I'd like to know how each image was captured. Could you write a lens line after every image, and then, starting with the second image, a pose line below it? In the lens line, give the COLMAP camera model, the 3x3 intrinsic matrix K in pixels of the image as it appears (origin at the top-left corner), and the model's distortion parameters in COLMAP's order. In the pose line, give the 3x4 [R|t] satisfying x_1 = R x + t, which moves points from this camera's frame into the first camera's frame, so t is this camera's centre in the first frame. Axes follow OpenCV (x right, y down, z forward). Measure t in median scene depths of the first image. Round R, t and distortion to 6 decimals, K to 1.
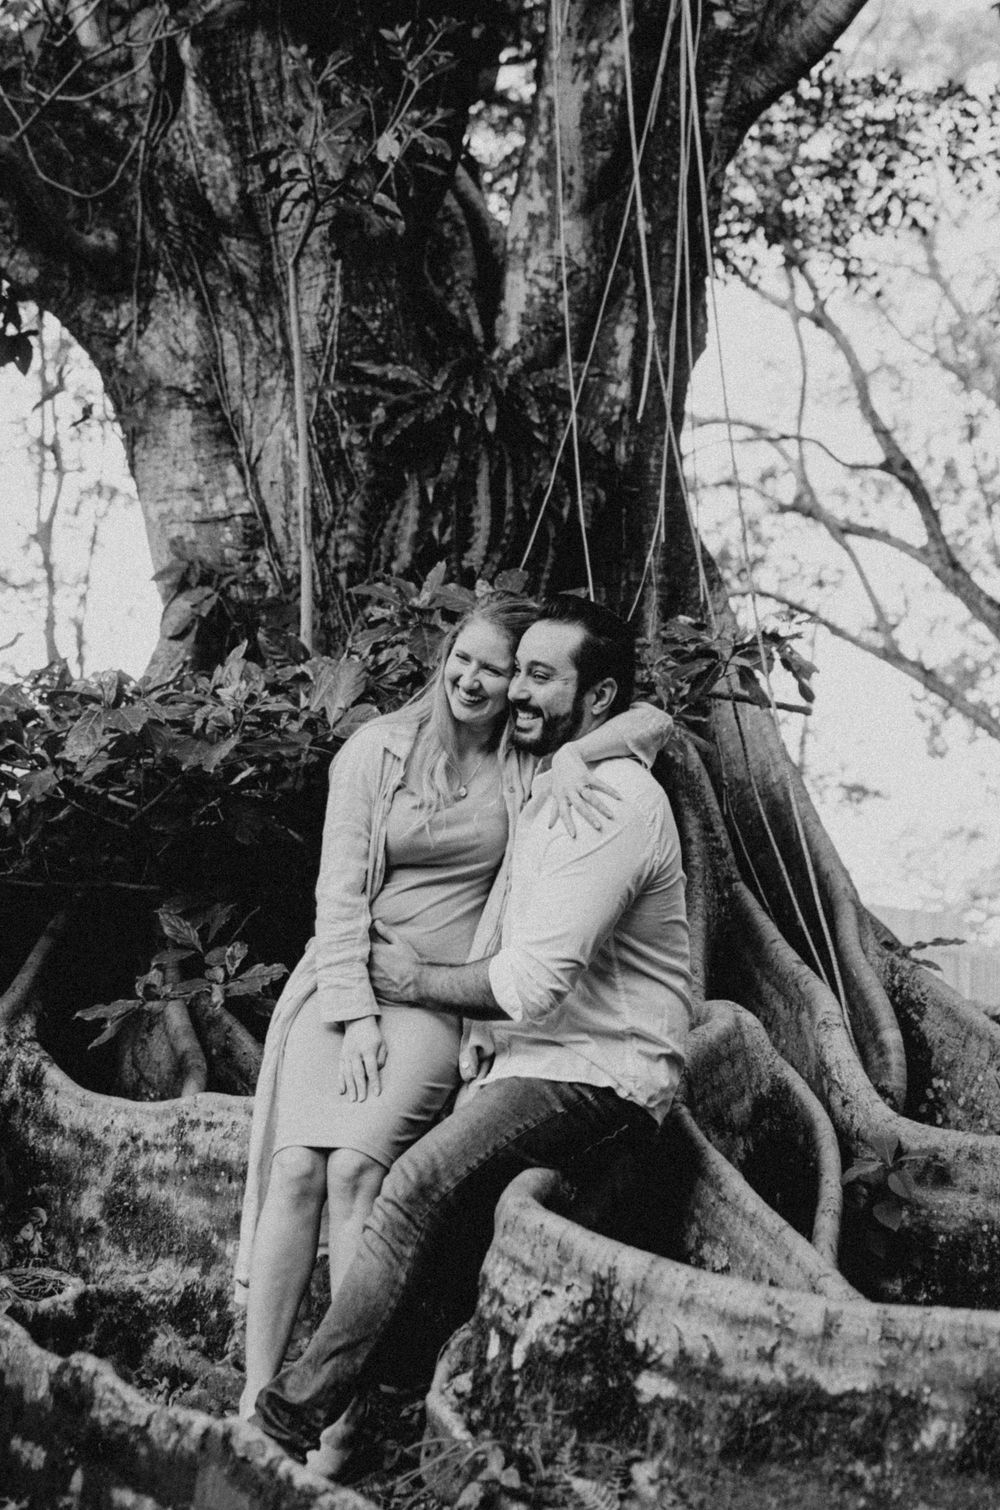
lens RADIAL K [[2339.6, 0, 501.6], [0, 2339.6, 773.9], [0, 0, 1]] dist [0.040924, -0.102743]
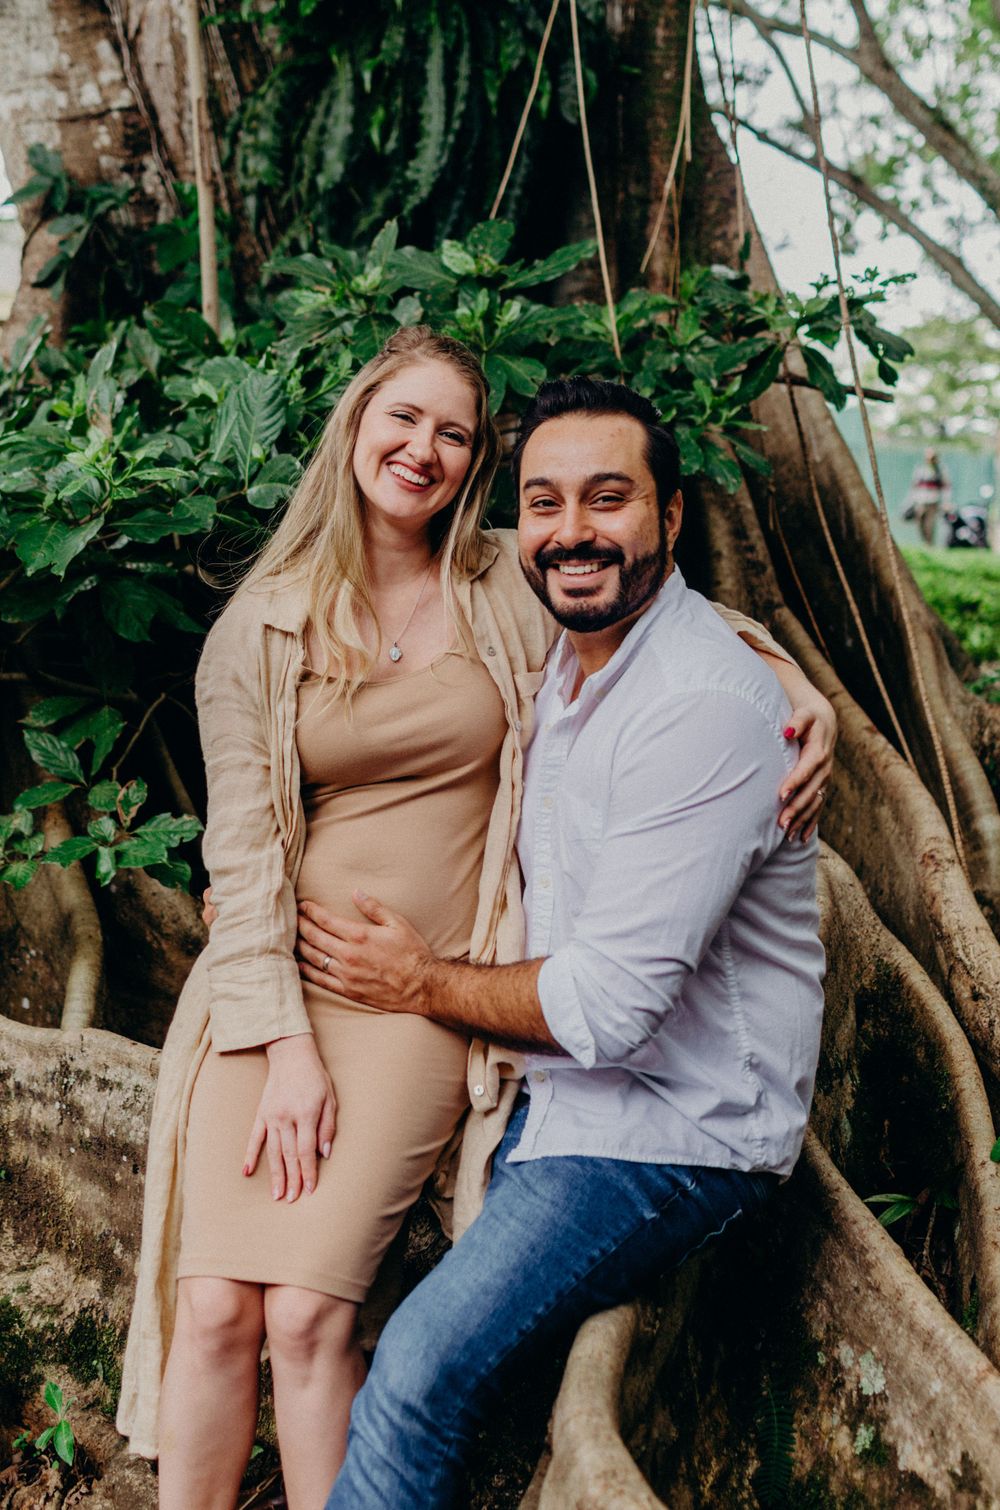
lens RADIAL K [[2257.0, 0, 493.2], [0, 2257.0, 776.6], [0, 0, 1]] dist [0.016042, 0.042511]
pose [[0.999292, -0.024032, 0.028932, -0.016978], [0.017181, 0.975964, 0.217254, -0.060451], [-0.033458, -0.216603, 0.975686, 0.243676]]
